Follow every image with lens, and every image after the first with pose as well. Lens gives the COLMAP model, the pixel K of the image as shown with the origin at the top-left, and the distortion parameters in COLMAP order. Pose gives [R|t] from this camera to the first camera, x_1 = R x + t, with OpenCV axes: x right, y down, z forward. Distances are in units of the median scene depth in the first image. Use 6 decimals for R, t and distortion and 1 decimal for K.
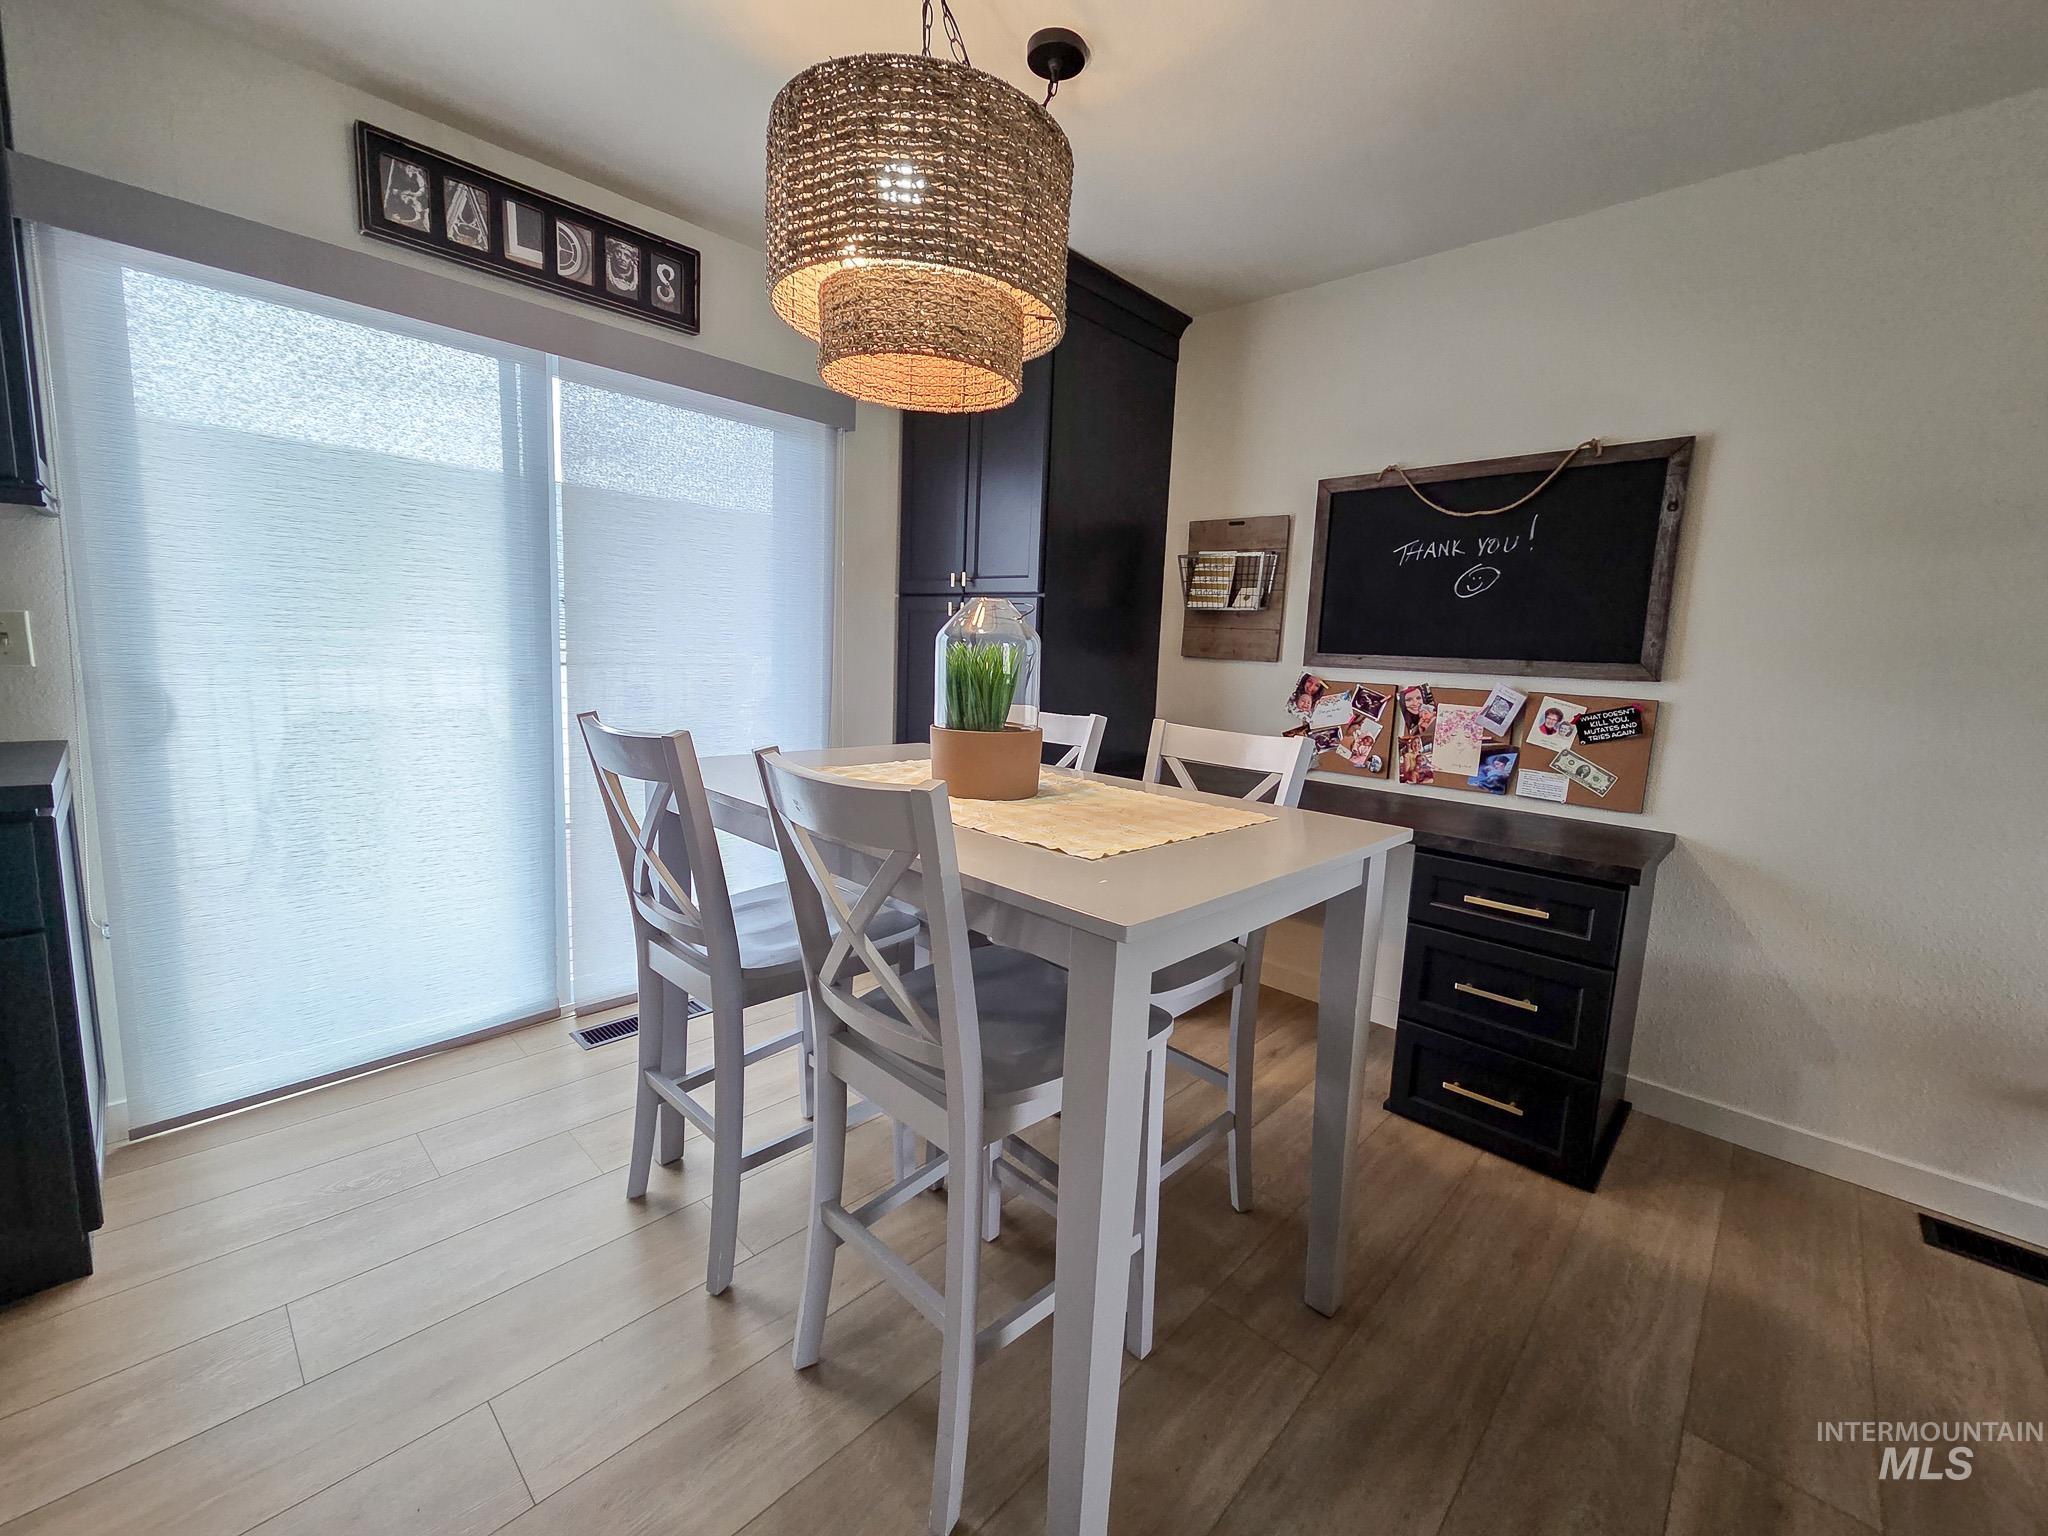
lens RADIAL K [[834.1, 0, 1030.3], [0, 834.1, 759.6], [0, 0, 1]] dist [0.000077, 0.000041]
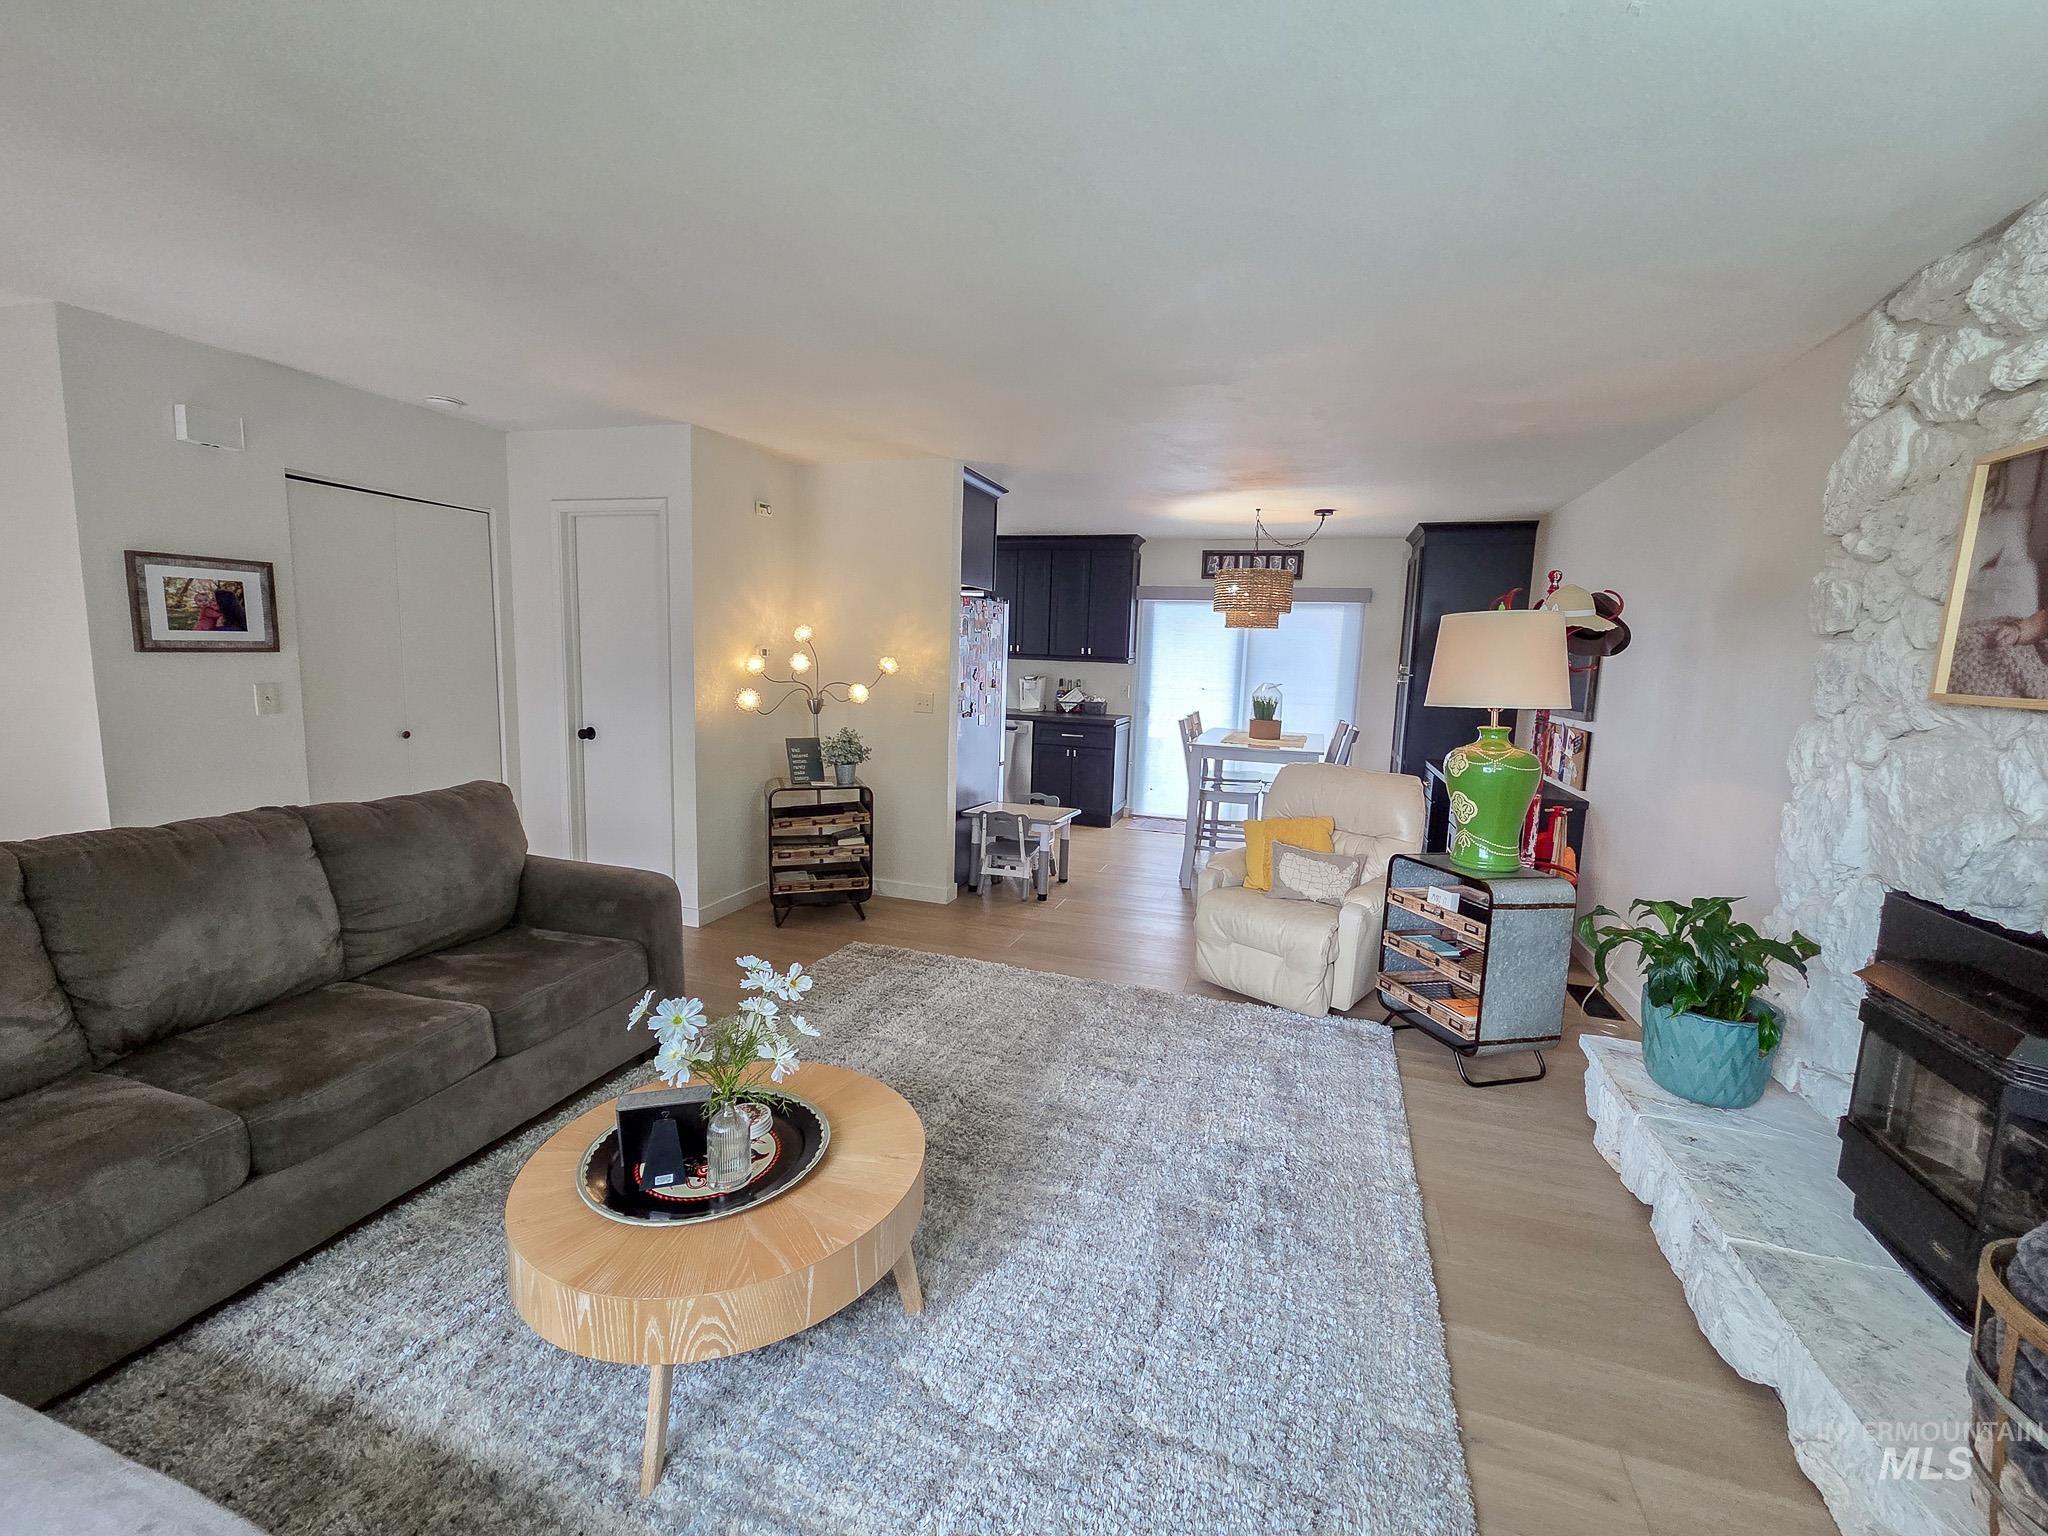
lens RADIAL K [[834.1, 0, 1030.3], [0, 834.1, 759.6], [0, 0, 1]] dist [0.000077, 0.000041]
pose [[0.419027, 0.085522, -0.903937, 1.714318], [-0.141054, 0.989599, 0.028239, 0.106078], [0.896950, 0.115671, 0.426732, -0.855428]]
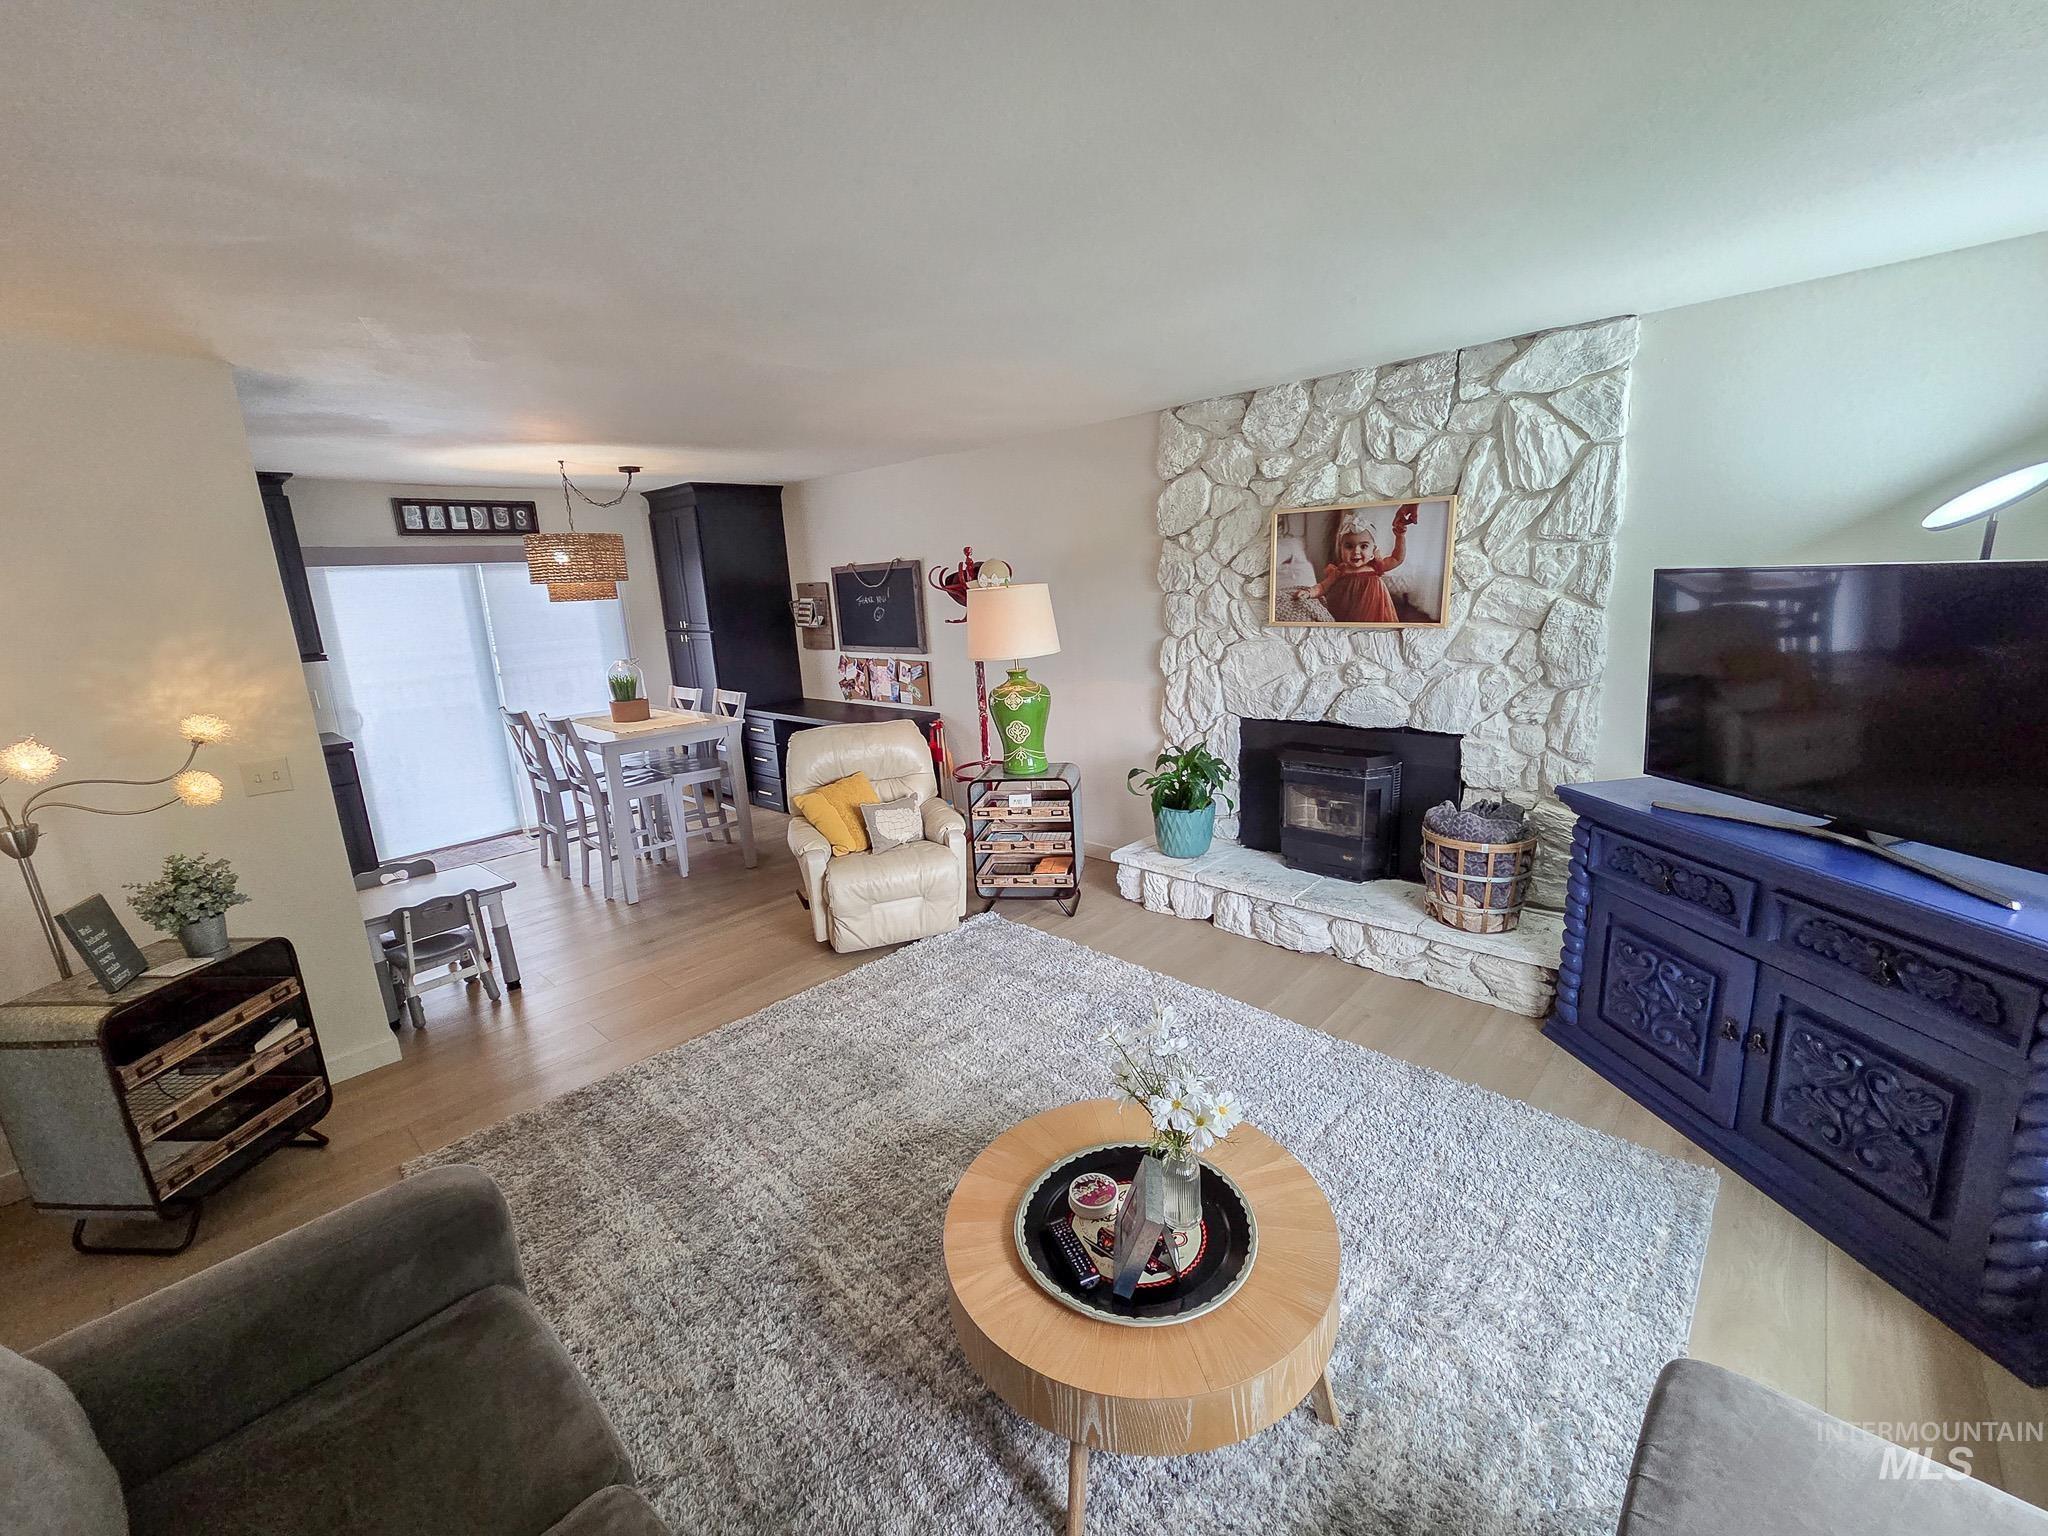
lens RADIAL K [[858.1, 0, 1044.4], [0, 858.1, 764.1], [0, 0, 1]] dist [0.001231, -0.000591]
pose [[0.995671, -0.092460, -0.009464, 0.970963], [0.092927, 0.992221, 0.082842, 0.050040], [0.001731, -0.083363, 0.996518, -1.437103]]
